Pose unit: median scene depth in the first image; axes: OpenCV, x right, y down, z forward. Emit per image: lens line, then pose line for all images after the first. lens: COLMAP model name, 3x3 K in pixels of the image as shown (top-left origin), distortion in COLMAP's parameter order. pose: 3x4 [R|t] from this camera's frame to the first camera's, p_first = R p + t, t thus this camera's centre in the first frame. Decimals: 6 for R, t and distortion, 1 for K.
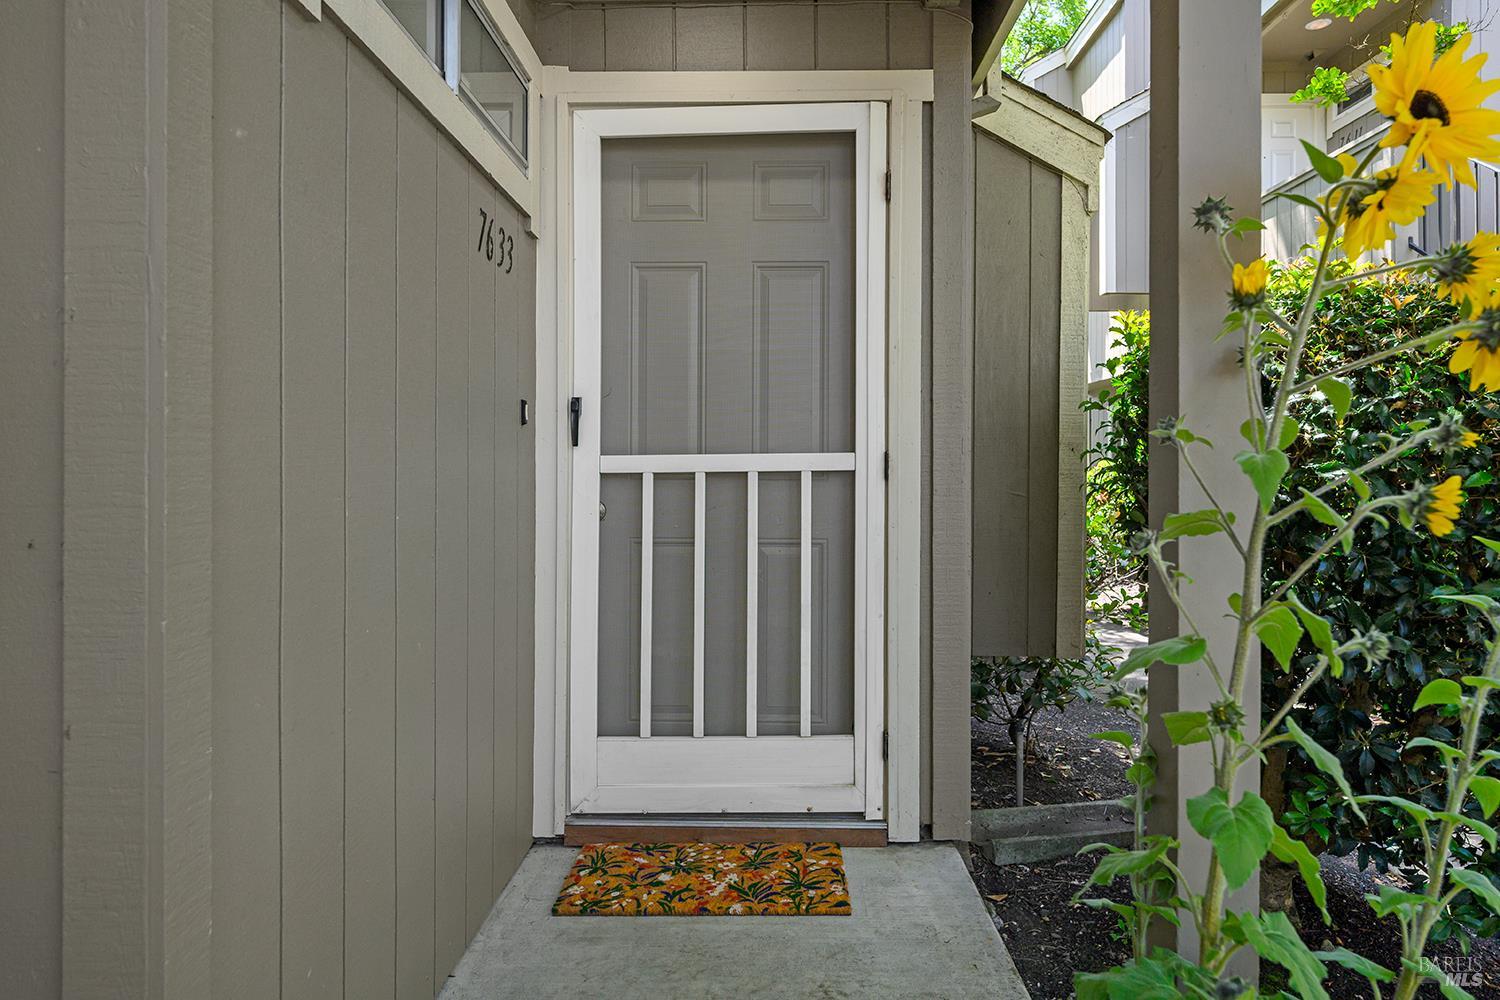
lens RADIAL K [[863.7, 0, 750.2], [0, 863.7, 507.6], [0, 0, 1]] dist [-0.005621, -0.000374]
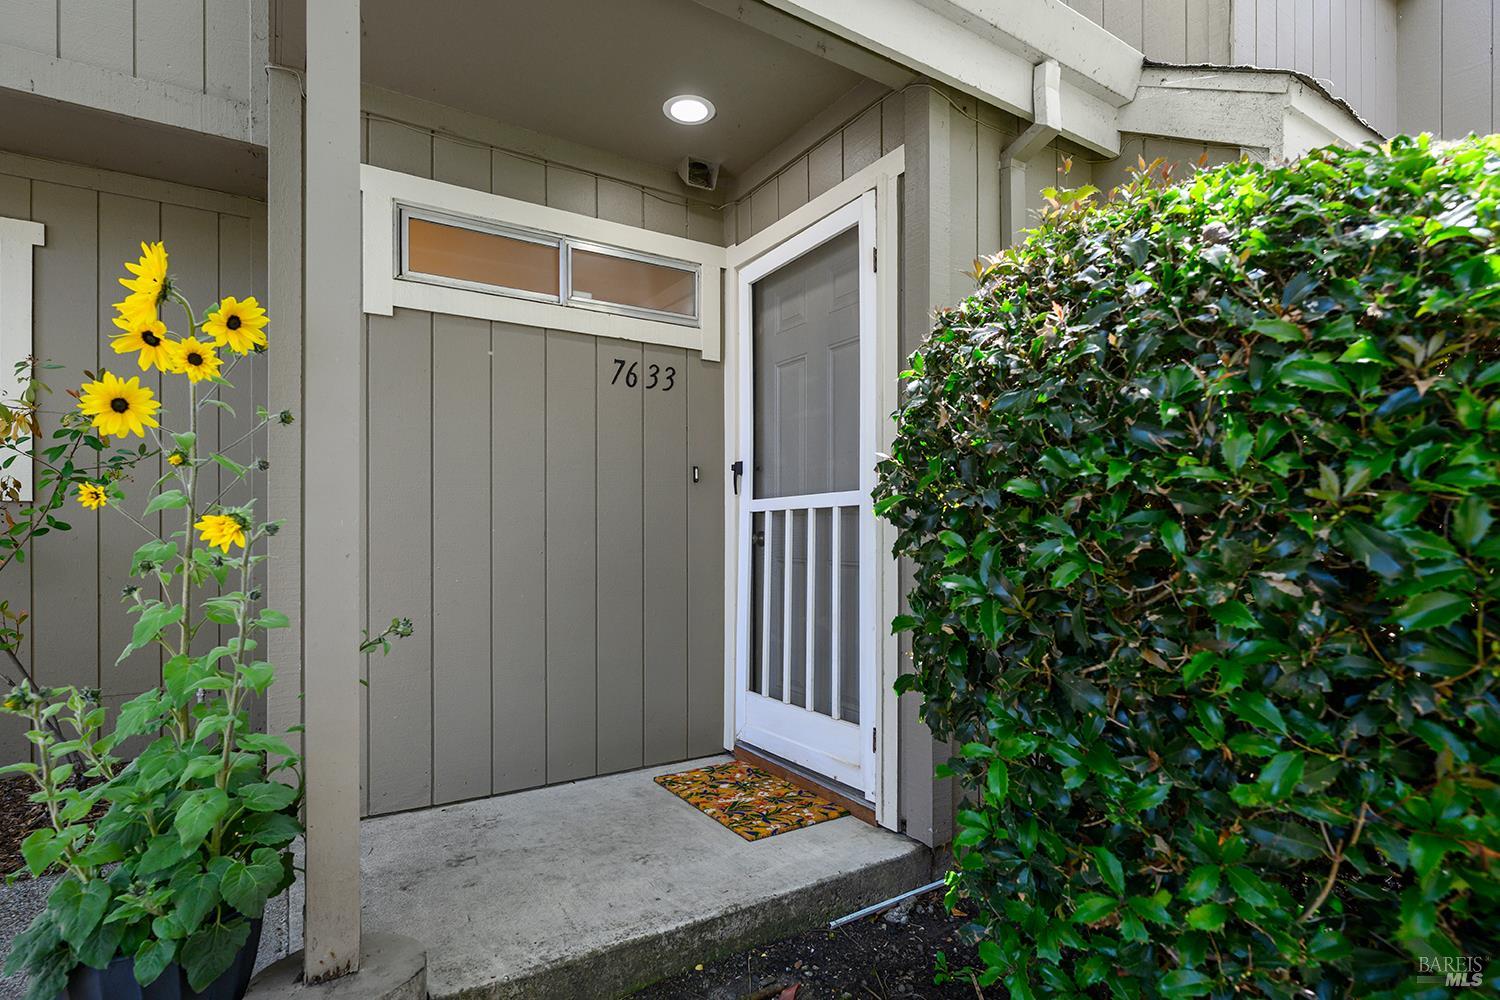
lens RADIAL K [[758.0, 0, 762.2], [0, 758.0, 532.1], [0, 0, 1]] dist [0.001592, 0.000707]
pose [[0.555395, 0.000604, -0.831586, 0.924933], [-0.000793, 1.000000, 0.000196, -0.005744], [0.831586, 0.000551, 0.555396, 0.302751]]
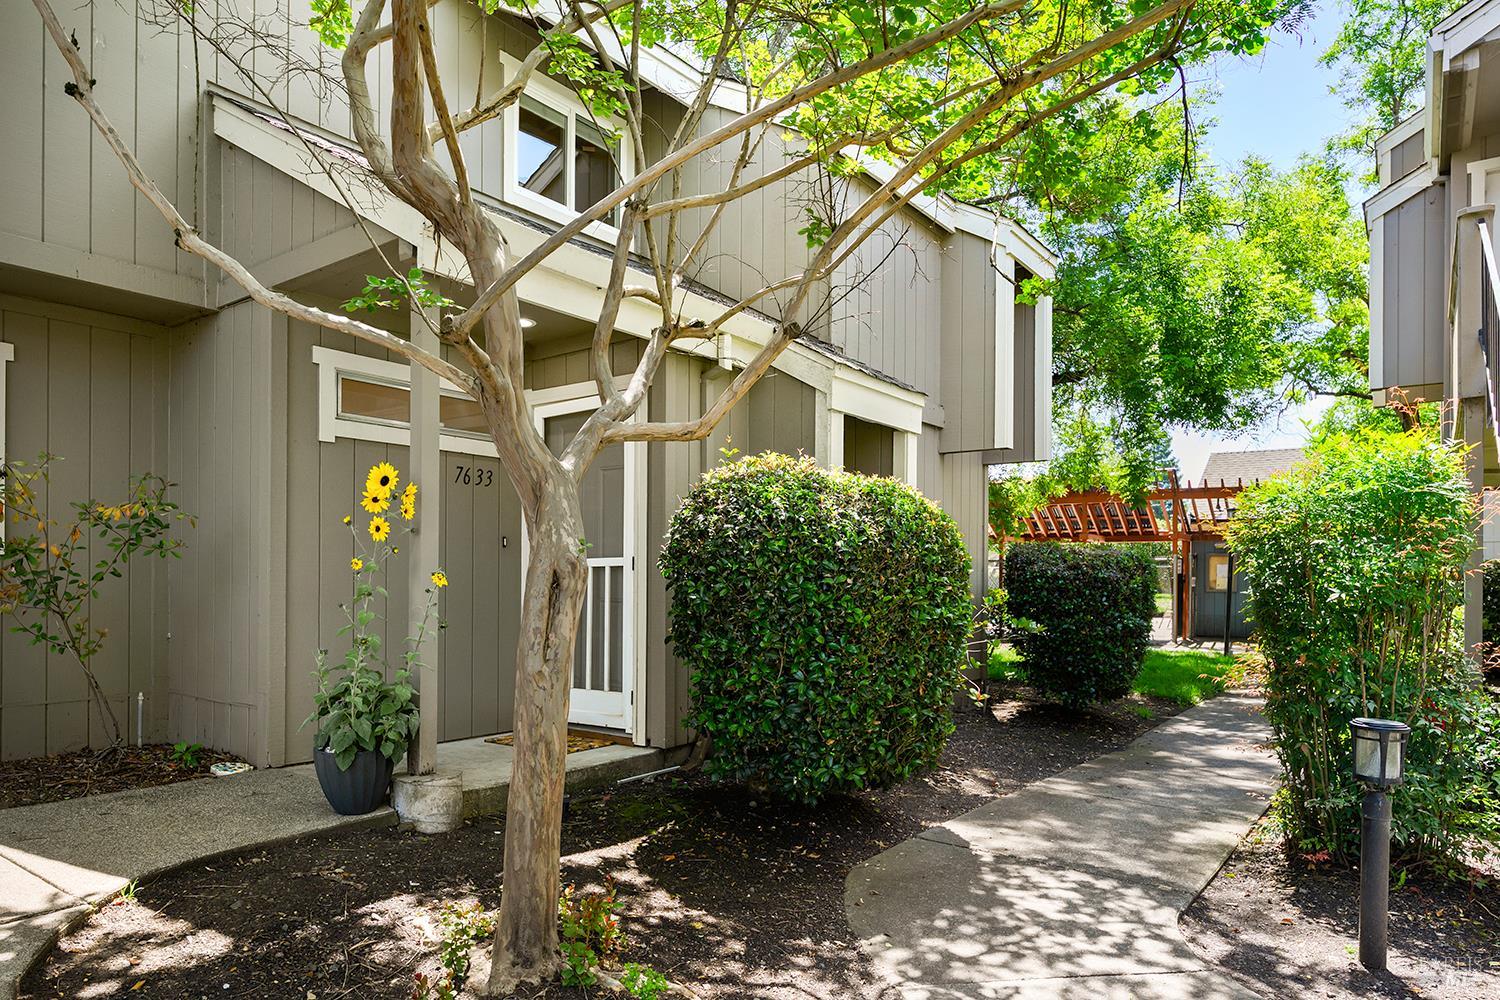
lens RADIAL K [[932.7, 0, 724.4], [0, 932.7, 571.7], [0, 0, 1]] dist [-0.002756, -0.000523]
pose [[0.805506, -0.001921, -0.592585, 1.665592], [-0.007111, 0.999891, -0.012908, -0.001568], [0.592545, 0.014612, 0.805405, -0.679898]]
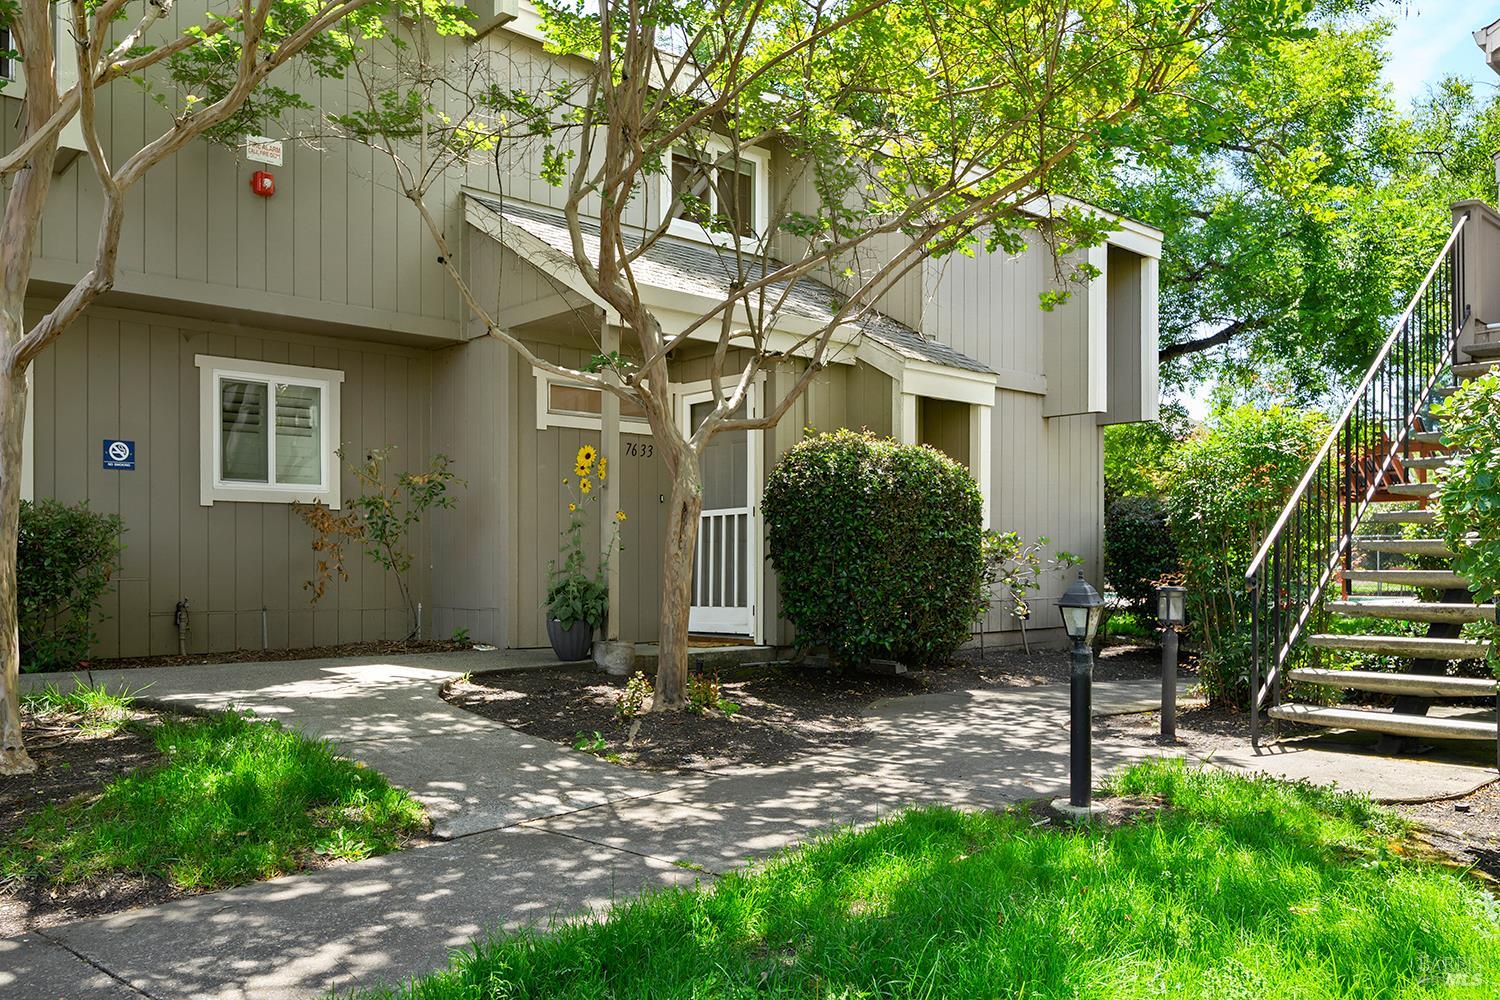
lens RADIAL K [[1186.1, 0, 749.1], [0, 1186.1, 505.6], [0, 0, 1]] dist [-0.000539, 0.001877]
pose [[0.698357, -0.040060, -0.714627, 2.919770], [0.000044, 0.998435, -0.055927, 0.148792], [0.715749, 0.039025, 0.697266, -1.717485]]
